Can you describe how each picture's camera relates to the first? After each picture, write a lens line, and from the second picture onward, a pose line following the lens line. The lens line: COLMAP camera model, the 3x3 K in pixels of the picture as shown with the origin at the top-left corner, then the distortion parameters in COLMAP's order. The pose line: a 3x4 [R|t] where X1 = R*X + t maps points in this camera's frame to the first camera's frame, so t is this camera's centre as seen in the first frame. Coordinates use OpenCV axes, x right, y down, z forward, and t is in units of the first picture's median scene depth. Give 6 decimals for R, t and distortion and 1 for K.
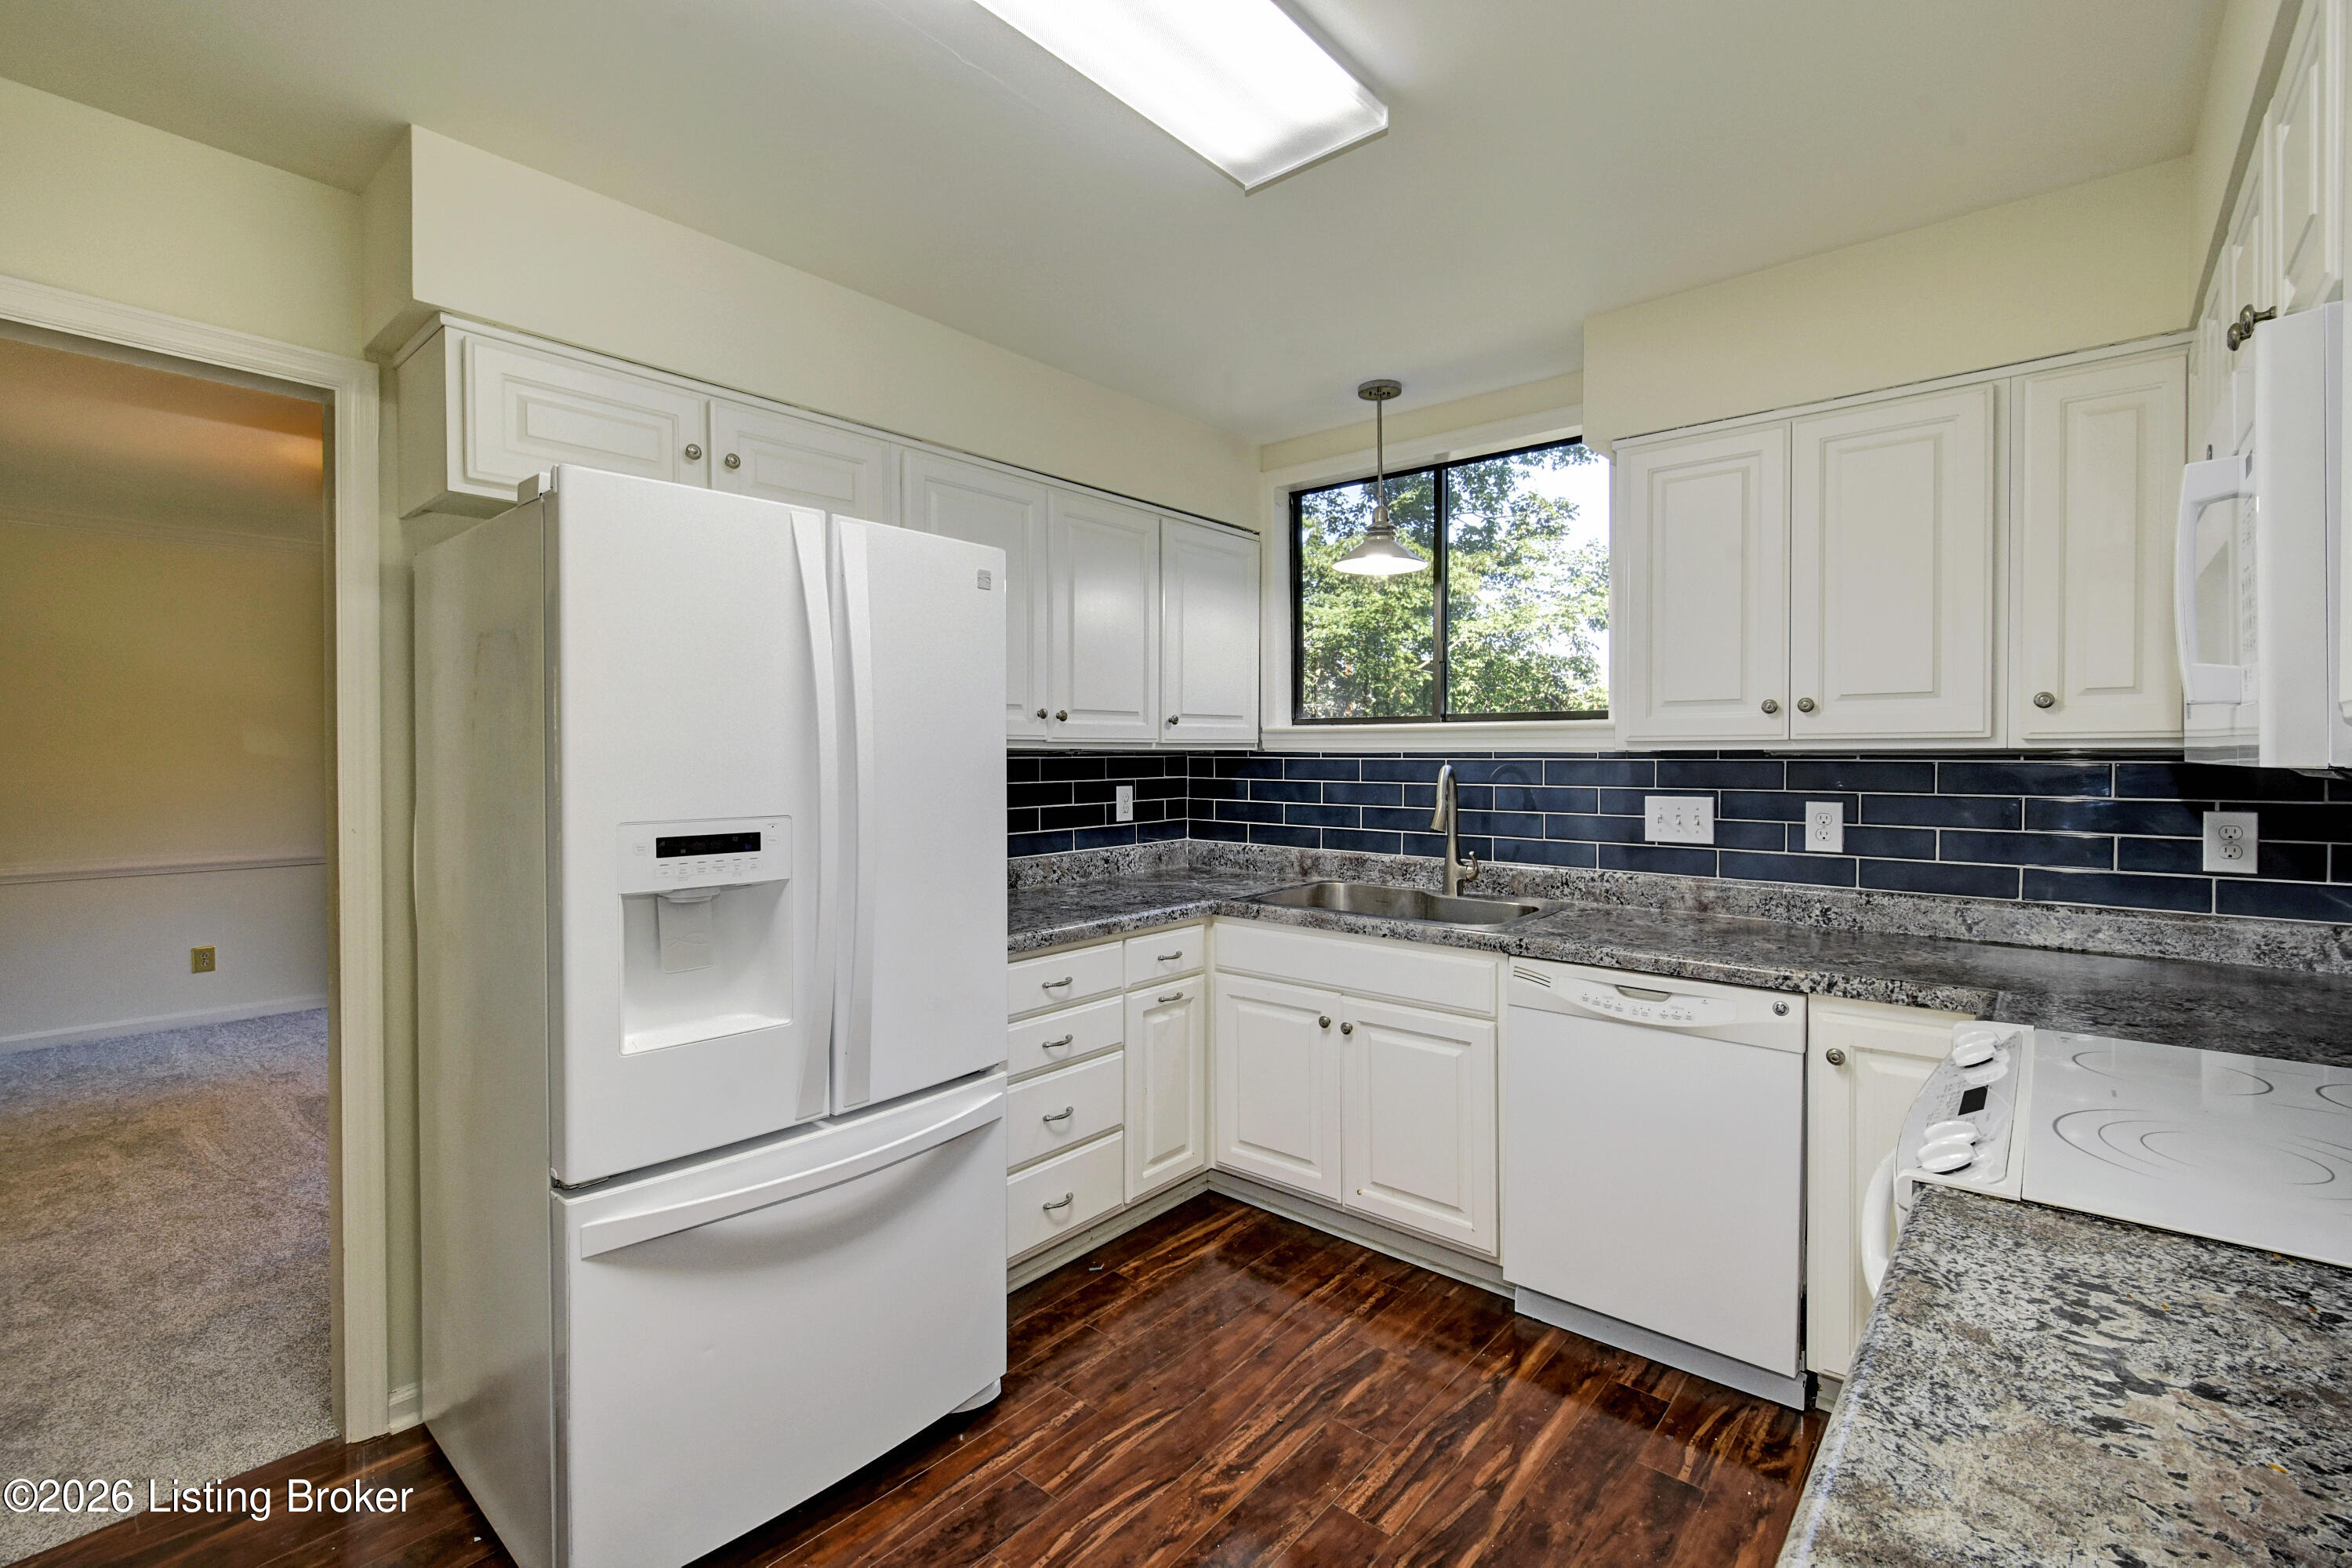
lens RADIAL K [[1029.3, 0, 1188.5], [0, 1029.3, 774.3], [0, 0, 1]] dist [-0.002291, -0.001135]
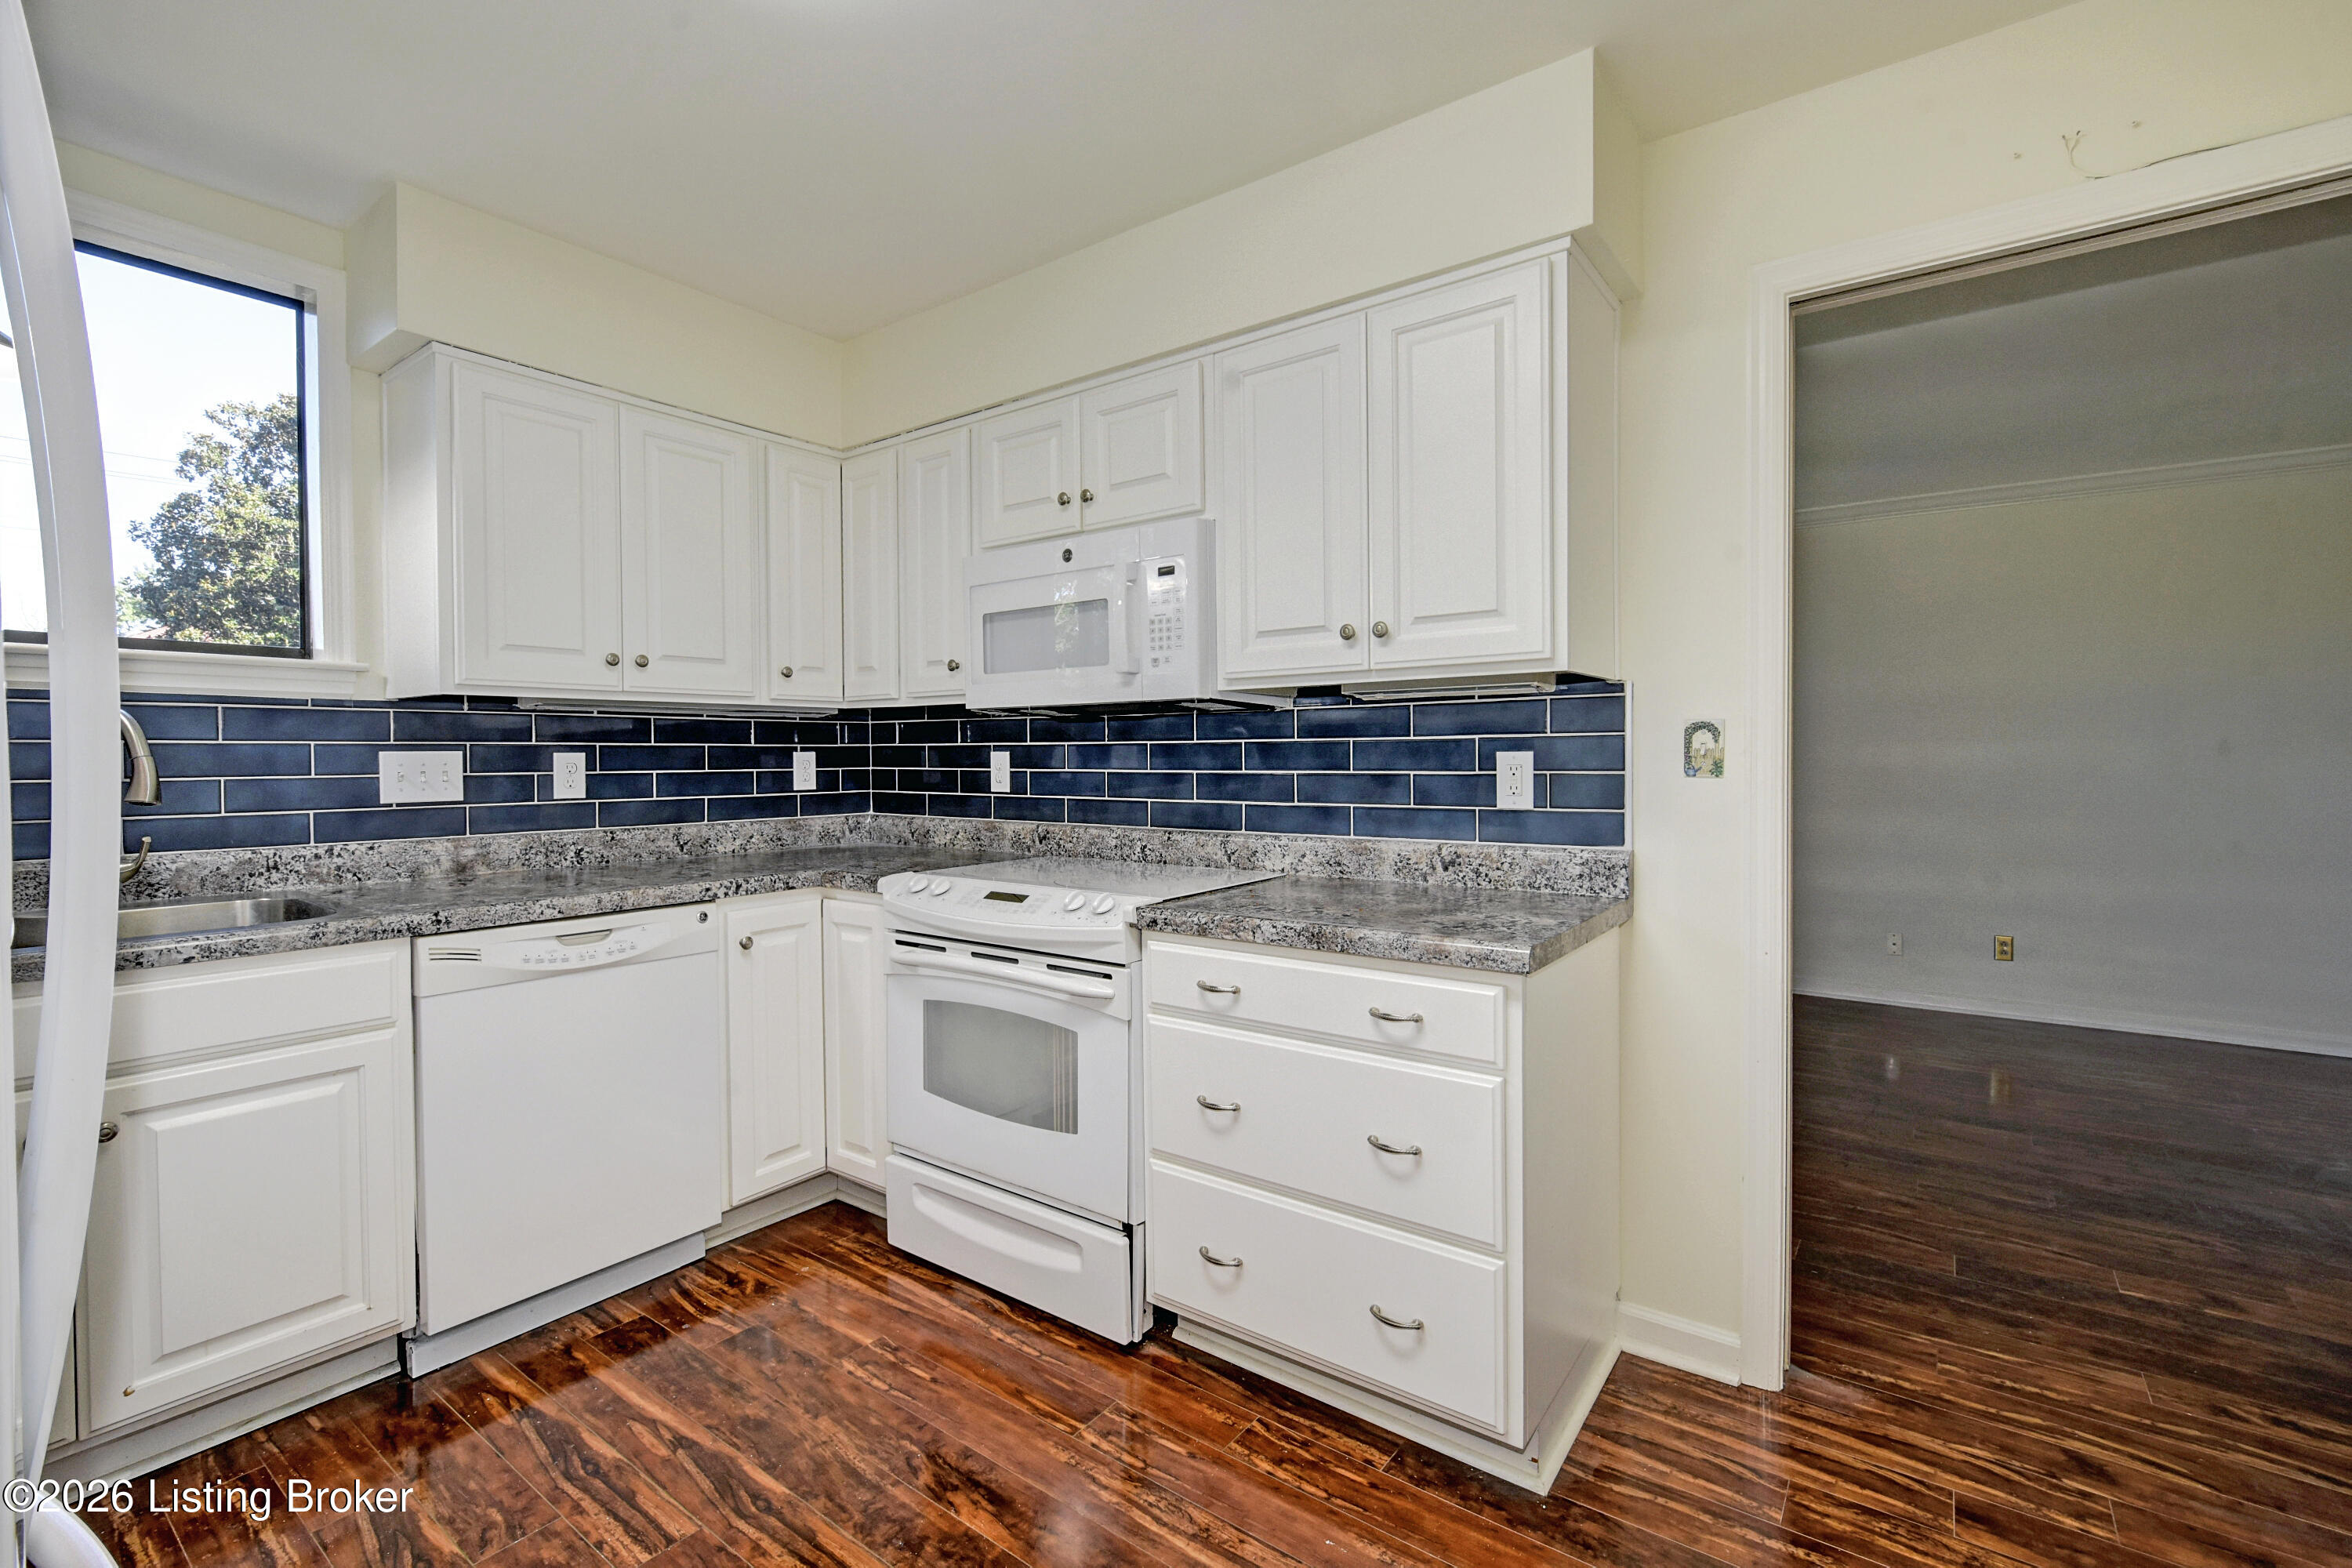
lens RADIAL K [[1029.3, 0, 1178.2], [0, 1029.3, 769.5], [0, 0, 1]] dist [-0.002291, -0.001135]
pose [[-0.061784, -0.015370, 0.997971, -0.618372], [0.026931, 0.999492, 0.017061, 0.053125], [-0.997726, 0.027931, -0.061339, 0.519166]]
